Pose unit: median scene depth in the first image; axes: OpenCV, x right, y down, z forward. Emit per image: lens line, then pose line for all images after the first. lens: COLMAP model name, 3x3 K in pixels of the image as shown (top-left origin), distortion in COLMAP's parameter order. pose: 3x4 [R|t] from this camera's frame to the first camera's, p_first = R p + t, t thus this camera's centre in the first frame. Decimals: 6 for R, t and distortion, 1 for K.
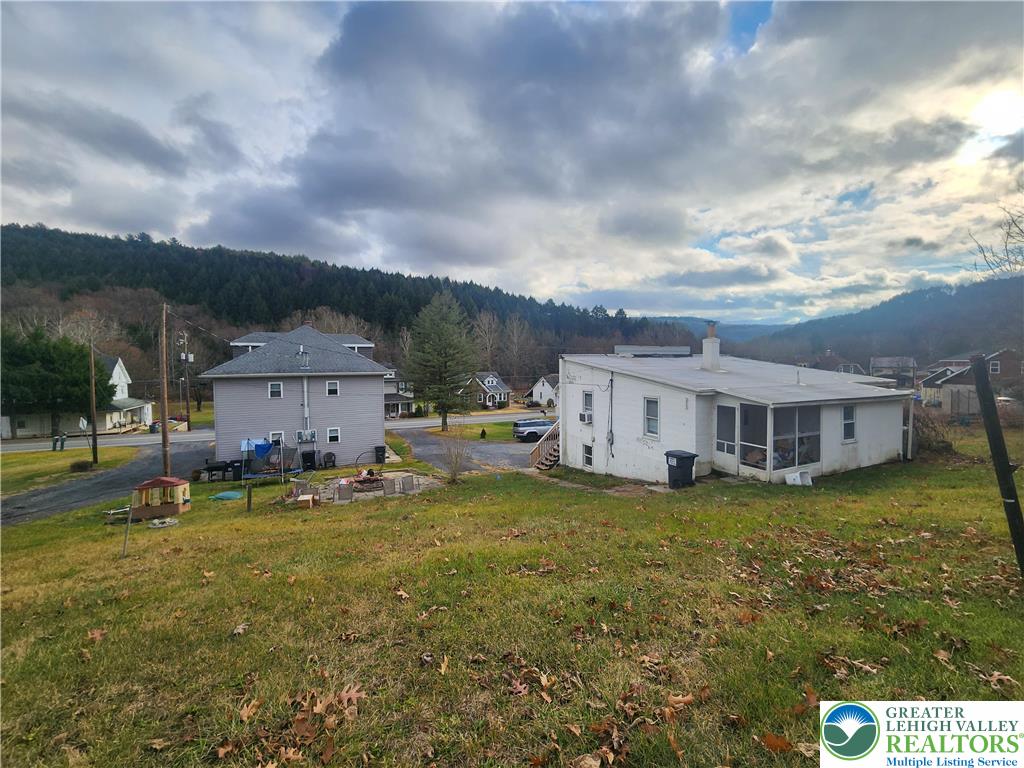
lens RADIAL K [[423.6, 0, 517.3], [0, 423.6, 373.3], [0, 0, 1]] dist [0.001063, -0.000232]
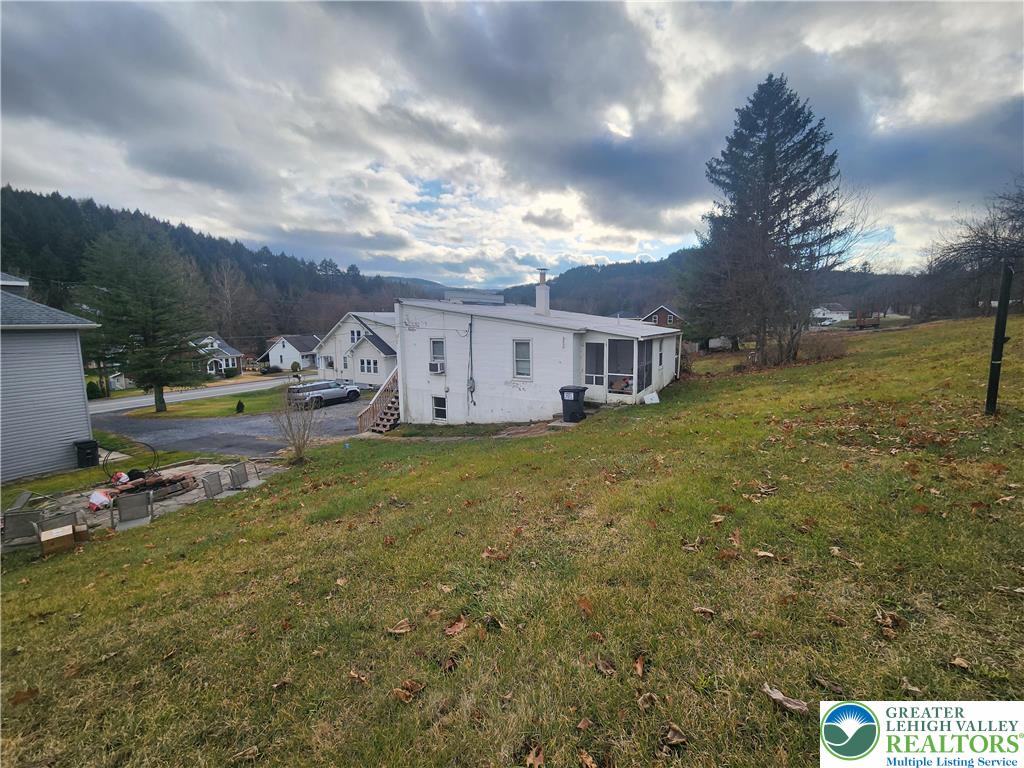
lens RADIAL K [[423.6, 0, 516.9], [0, 423.6, 373.0], [0, 0, 1]] dist [0.001063, -0.000232]
pose [[0.814997, -0.074141, 0.574703, -0.084387], [0.021253, 0.994938, 0.098216, 0.011593], [-0.579076, -0.067831, 0.812447, 0.058100]]
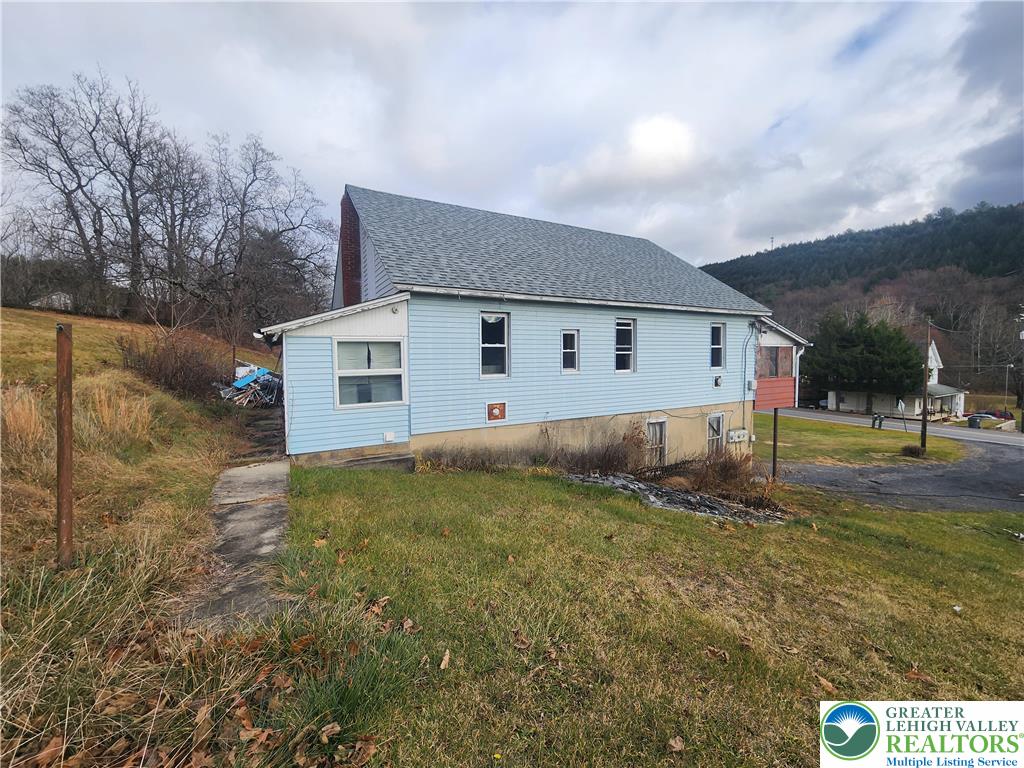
lens RADIAL K [[423.6, 0, 516.8], [0, 423.6, 376.6], [0, 0, 1]] dist [0.001063, -0.000232]
pose [[0.079415, 0.059473, -0.995066, -0.094657], [-0.020641, 0.998103, 0.058007, 0.009147], [0.996628, 0.015932, 0.080492, 0.023203]]
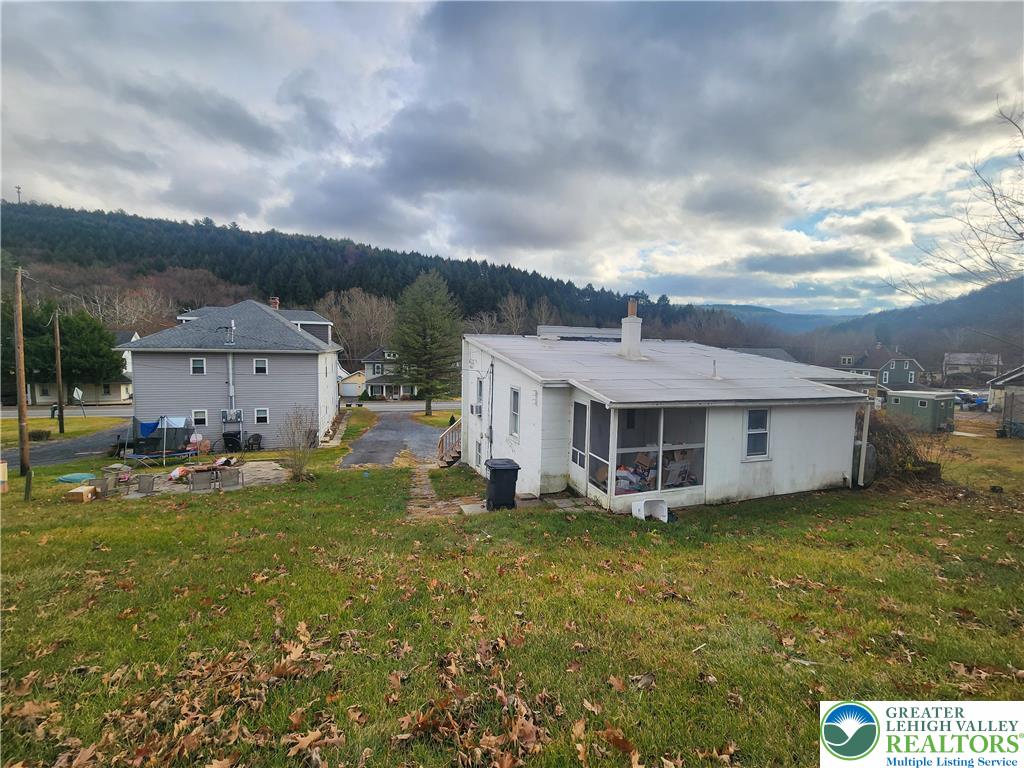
lens RADIAL K [[423.6, 0, 517.2], [0, 423.6, 374.3], [0, 0, 1]] dist [0.001063, -0.000232]
pose [[0.993756, 0.033171, -0.106535, 0.123847], [-0.029360, 0.998879, 0.037142, 0.000659], [0.107648, -0.033783, 0.993615, 0.067258]]
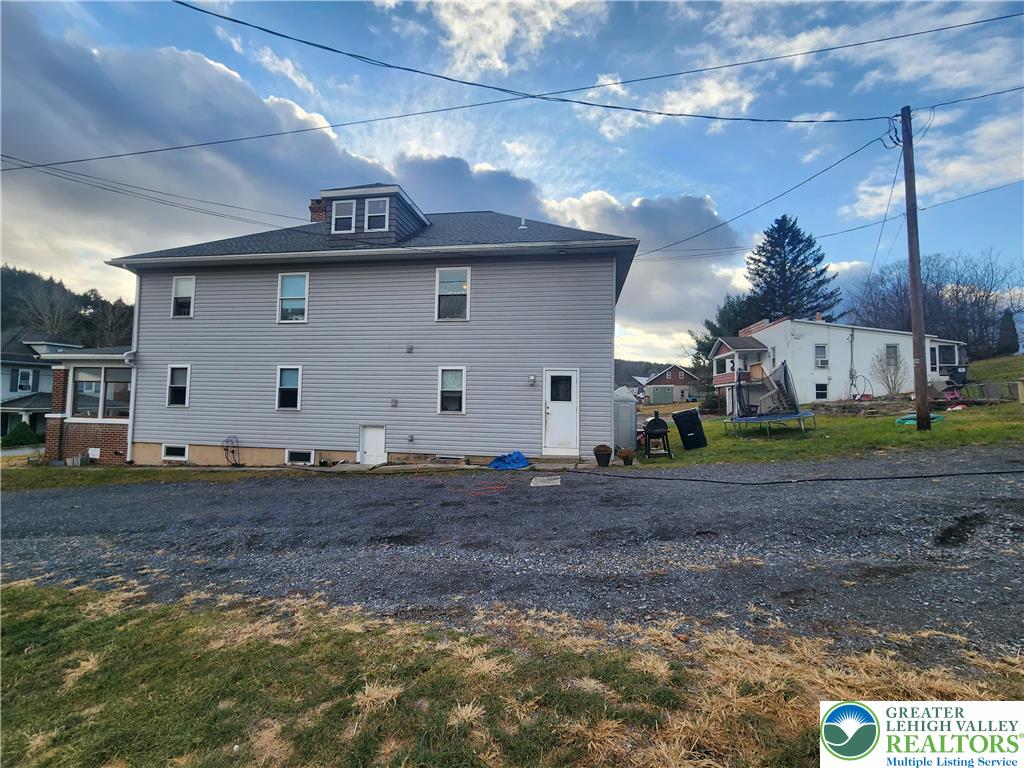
lens RADIAL K [[423.6, 0, 507.9], [0, 423.6, 380.0], [0, 0, 1]] dist [0.001063, -0.000232]
pose [[0.557388, 0.052054, 0.828619, -0.569665], [0.003682, 0.997868, -0.065164, 0.091564], [-0.830244, 0.039373, 0.556008, 0.407888]]
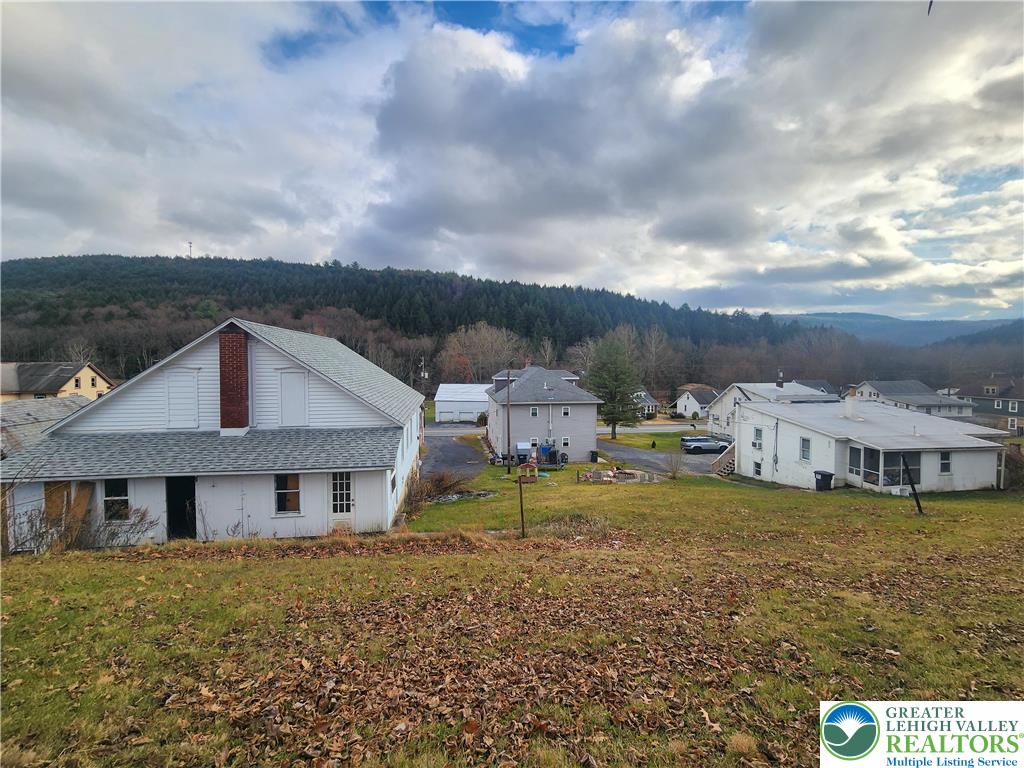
lens RADIAL K [[423.6, 0, 514.0], [0, 423.6, 375.2], [0, 0, 1]] dist [0.001063, -0.000232]
pose [[0.958036, 0.017236, -0.286129, -0.095285], [-0.015735, 0.999848, 0.007543, -0.056475], [0.286215, -0.002724, 0.958161, -0.285102]]
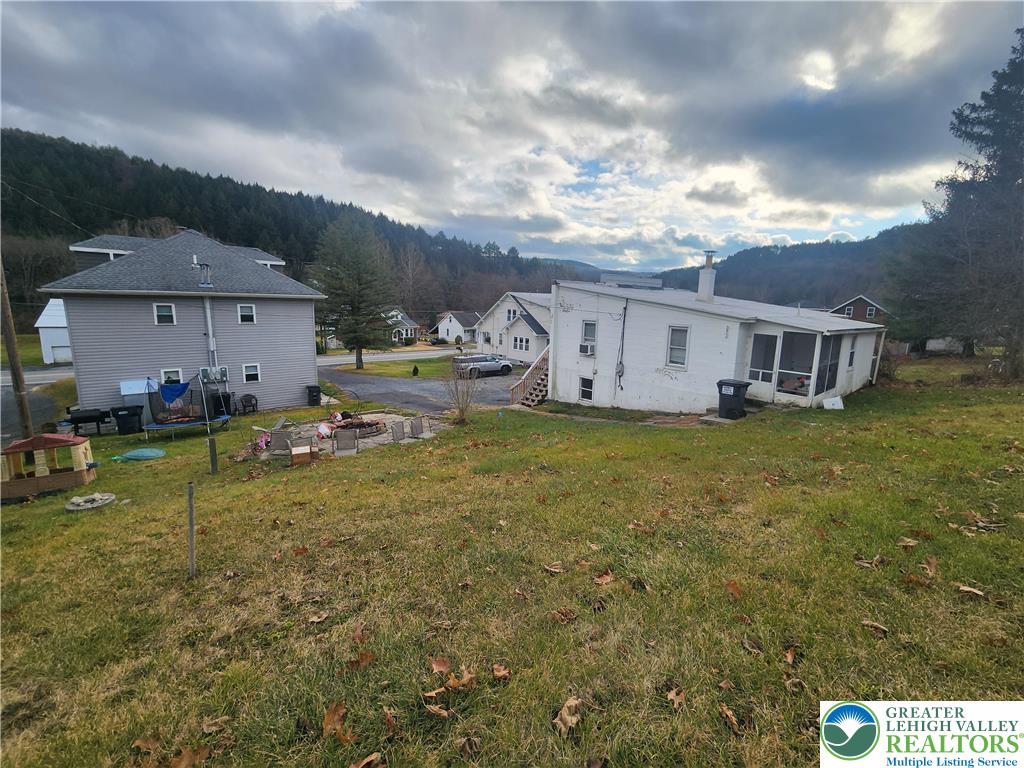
lens RADIAL K [[423.6, 0, 517.9], [0, 423.6, 373.7], [0, 0, 1]] dist [0.001063, -0.000232]
pose [[0.962429, -0.013499, 0.271197, -0.089726], [-0.025579, 0.989815, 0.140045, 0.011921], [-0.270326, -0.141720, 0.952281, 0.054298]]
